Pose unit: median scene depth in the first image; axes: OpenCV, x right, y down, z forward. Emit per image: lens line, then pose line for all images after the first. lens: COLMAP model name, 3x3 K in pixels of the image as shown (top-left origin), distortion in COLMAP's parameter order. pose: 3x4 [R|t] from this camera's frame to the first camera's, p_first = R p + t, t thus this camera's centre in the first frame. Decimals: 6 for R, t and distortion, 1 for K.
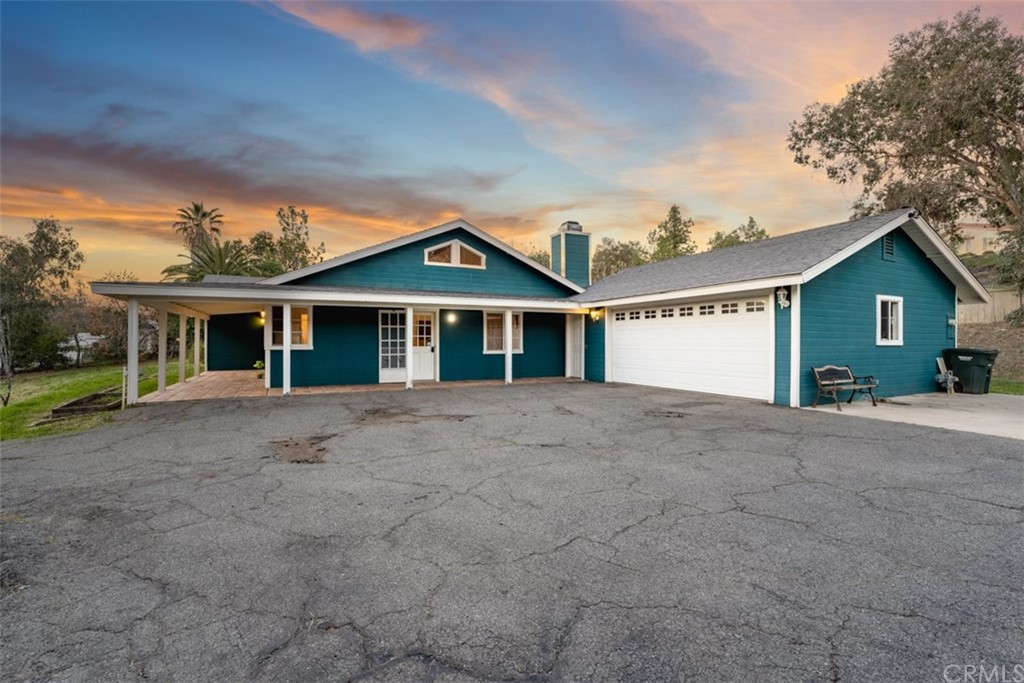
lens RADIAL K [[453.3, 0, 510.5], [0, 453.3, 340.0], [0, 0, 1]] dist [-0.013036, 0.000399]
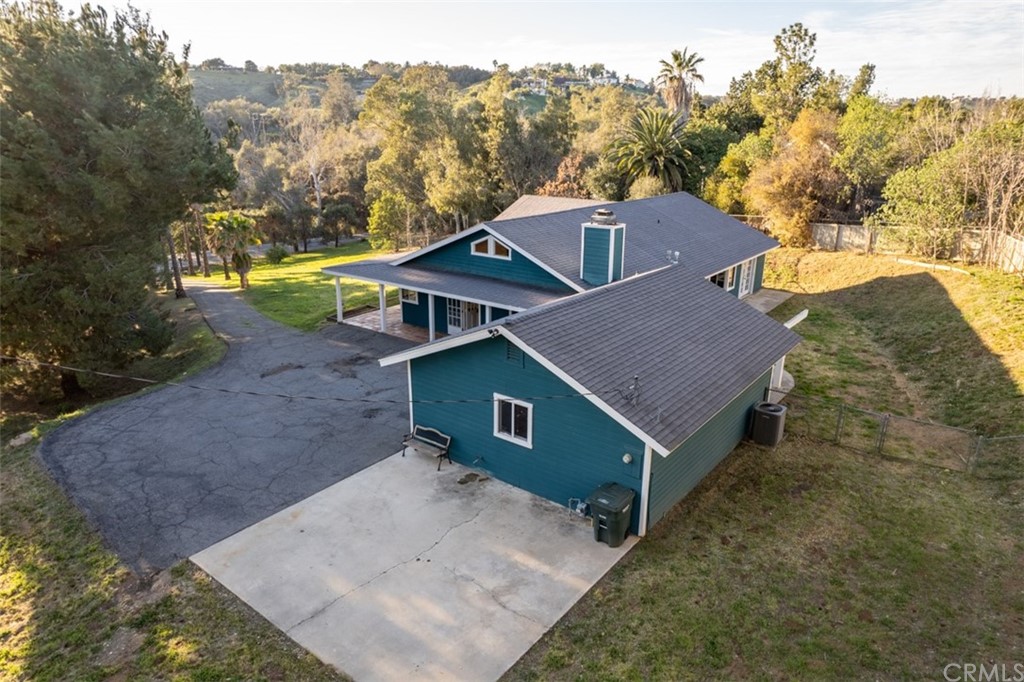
lens RADIAL K [[658.2, 0, 512.0], [0, 658.2, 341.0], [0, 0, 1]] dist [-0.059295, 0.040409]
pose [[0.434300, 0.275773, -0.857515, 1.623131], [-0.005454, 0.952770, 0.303644, -0.526463], [0.900752, -0.127196, 0.415292, 0.299851]]
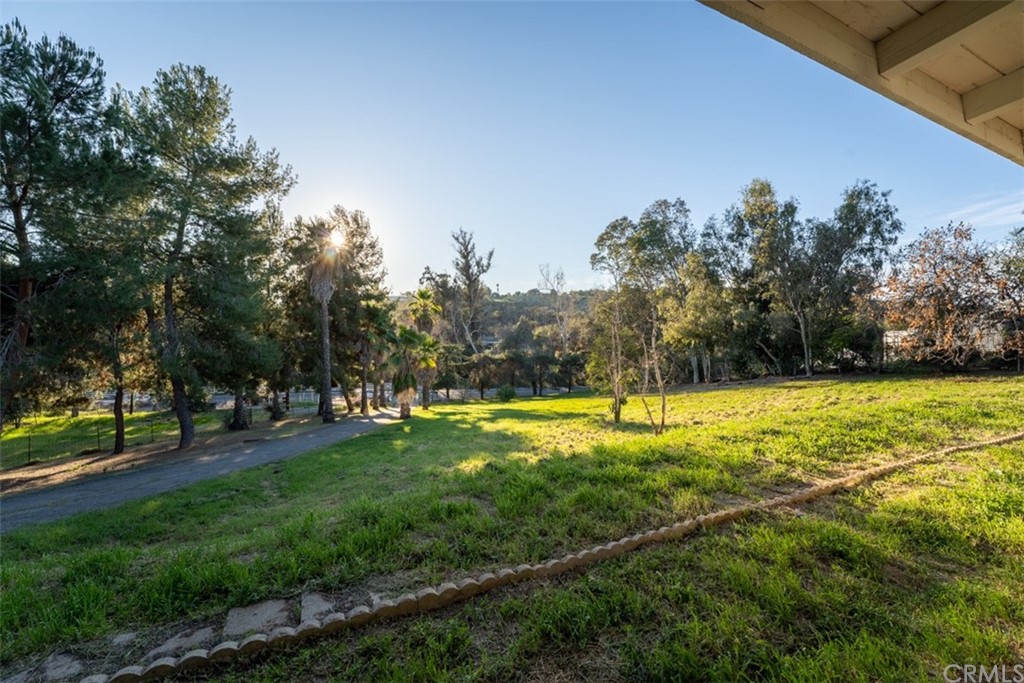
lens RADIAL K [[417.1, 0, 509.6], [0, 417.1, 341.6], [0, 0, 1]] dist [-0.024326, -0.000029]
pose [[-0.024305, 0.016564, -0.999567, -0.772621], [-0.008748, 0.999821, 0.016781, 0.011503], [0.999666, 0.009152, -0.024156, 1.106946]]
